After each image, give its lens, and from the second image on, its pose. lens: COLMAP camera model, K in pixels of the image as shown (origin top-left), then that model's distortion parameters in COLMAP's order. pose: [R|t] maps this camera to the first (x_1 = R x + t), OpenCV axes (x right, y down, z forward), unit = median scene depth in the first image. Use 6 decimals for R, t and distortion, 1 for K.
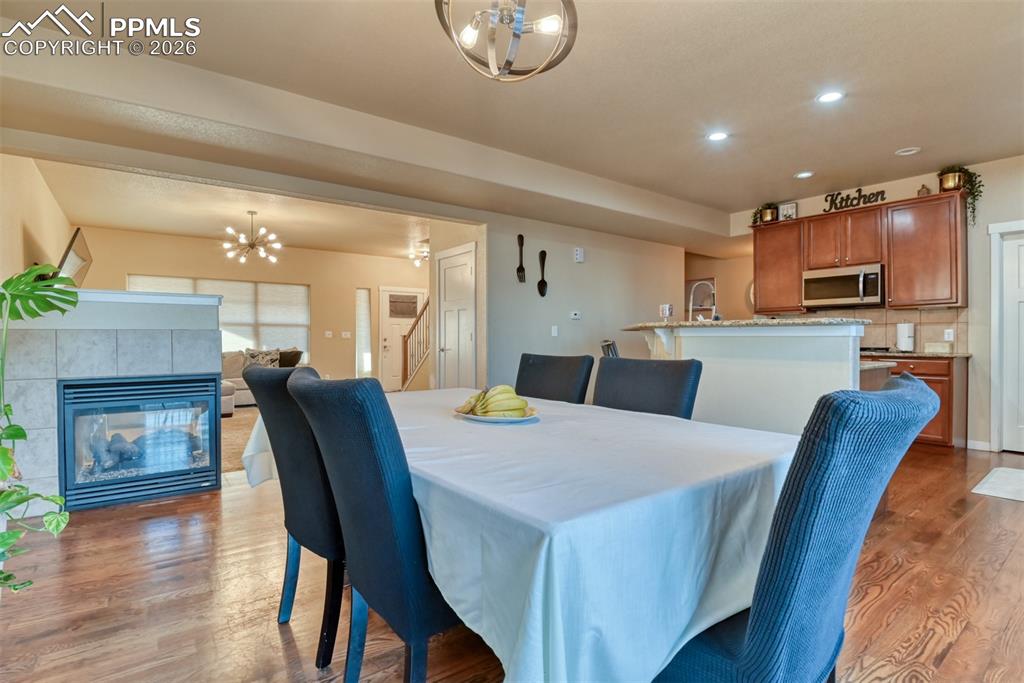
lens RADIAL K [[497.7, 0, 510.6], [0, 497.7, 345.5], [0, 0, 1]] dist [-0.021802, -0.003284]
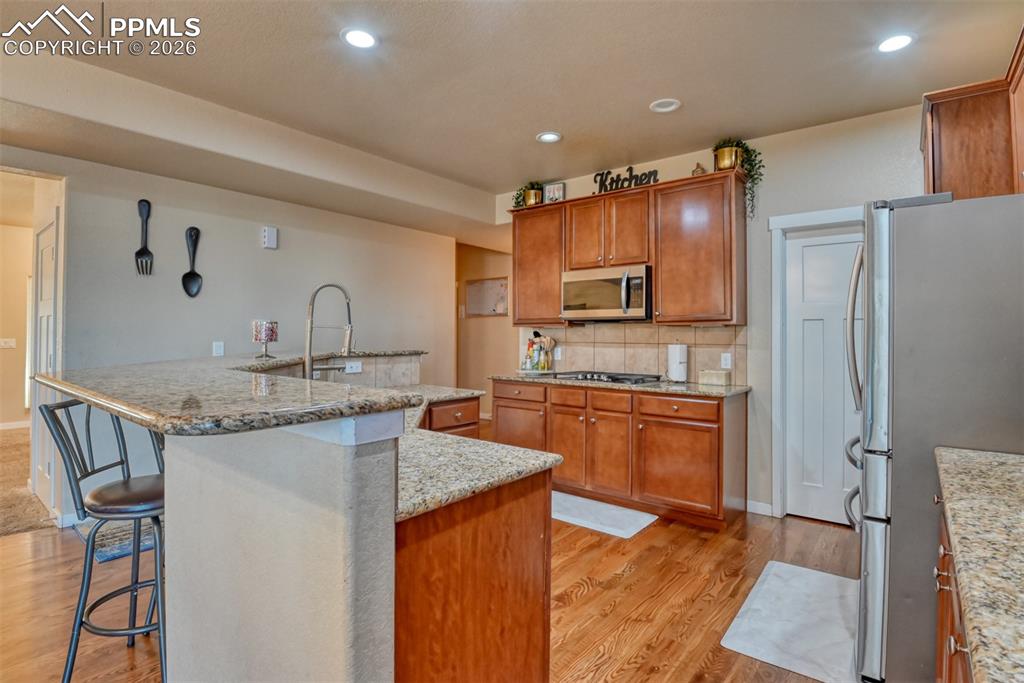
lens RADIAL K [[497.7, 0, 511.2], [0, 497.7, 332.7], [0, 0, 1]] dist [-0.021802, -0.003284]
pose [[0.970979, 0.007639, 0.239044, 0.374022], [-0.003773, 0.999855, -0.016626, -0.049777], [-0.239136, 0.015242, 0.970866, 0.317701]]
